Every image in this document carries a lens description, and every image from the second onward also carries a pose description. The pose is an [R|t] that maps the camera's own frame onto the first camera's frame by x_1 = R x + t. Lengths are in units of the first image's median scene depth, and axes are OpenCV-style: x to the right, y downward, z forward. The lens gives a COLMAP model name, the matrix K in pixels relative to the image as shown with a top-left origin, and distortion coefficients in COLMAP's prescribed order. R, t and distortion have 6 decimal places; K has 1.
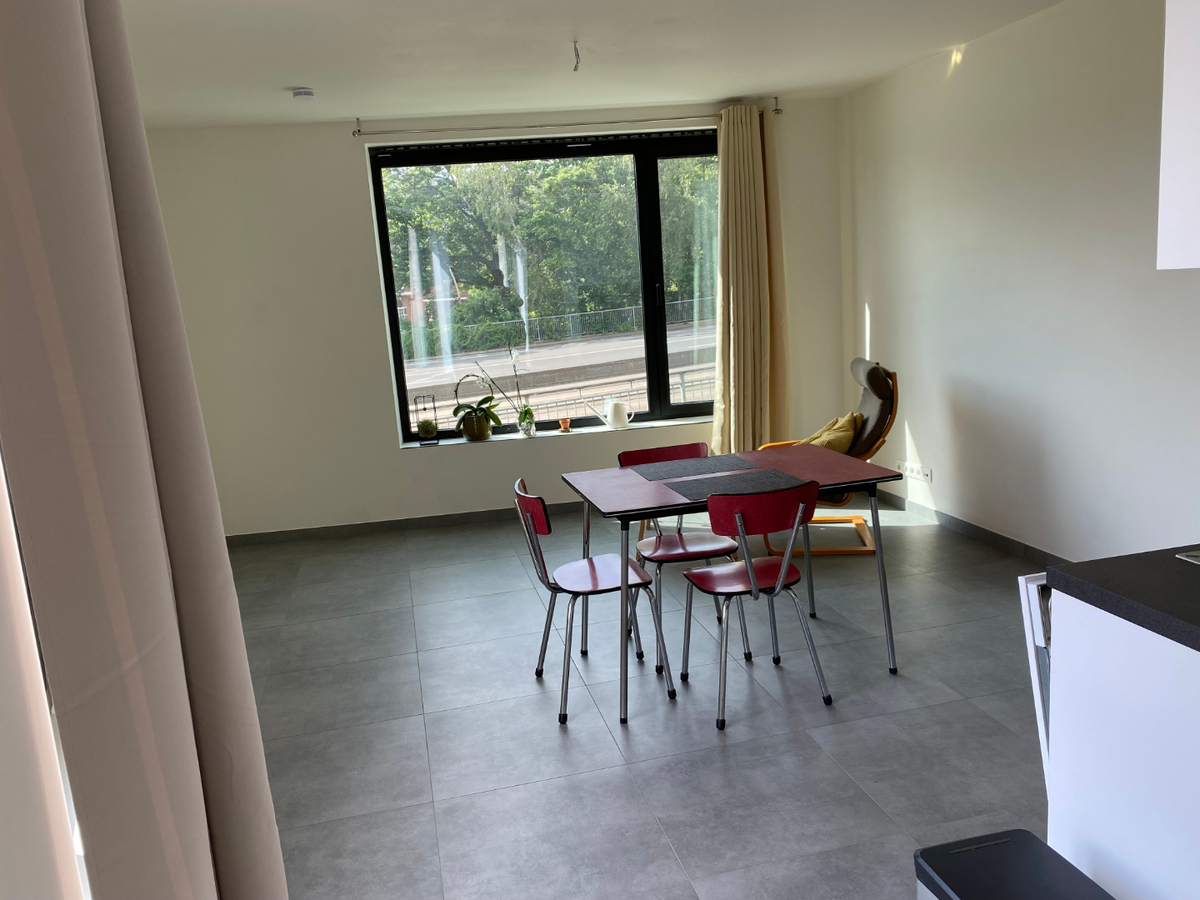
lens RADIAL K [[932.6, 0, 600.0], [0, 932.6, 450.0], [0, 0, 1]] dist [0.080787, 0.000828]
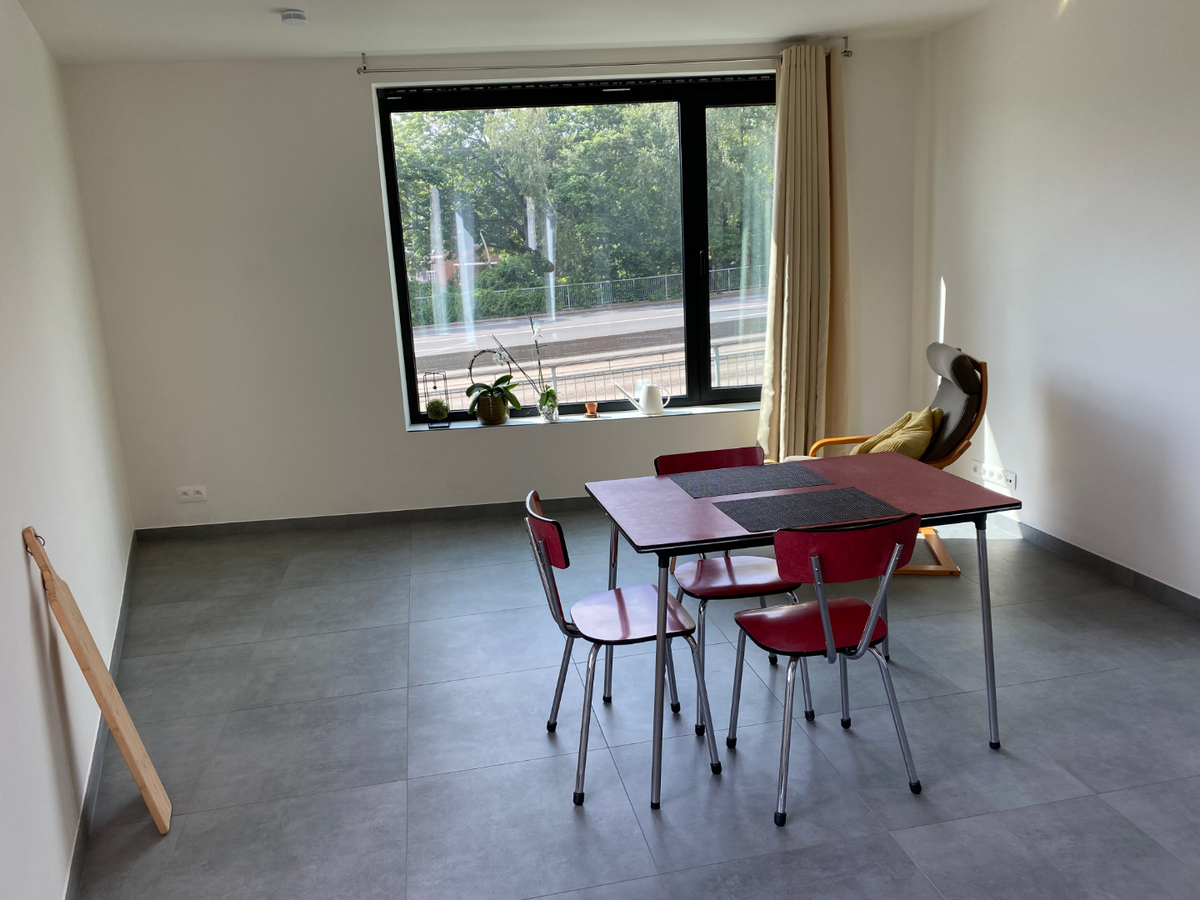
lens RADIAL K [[940.1, 0, 600.0], [0, 940.1, 450.0], [0, 0, 1]] dist [0.045724, -0.001550]
pose [[0.999231, 0.026705, -0.028693, -0.004098], [-0.025748, 0.999116, 0.033216, -0.023097], [0.029555, -0.032451, 0.999036, 0.138321]]
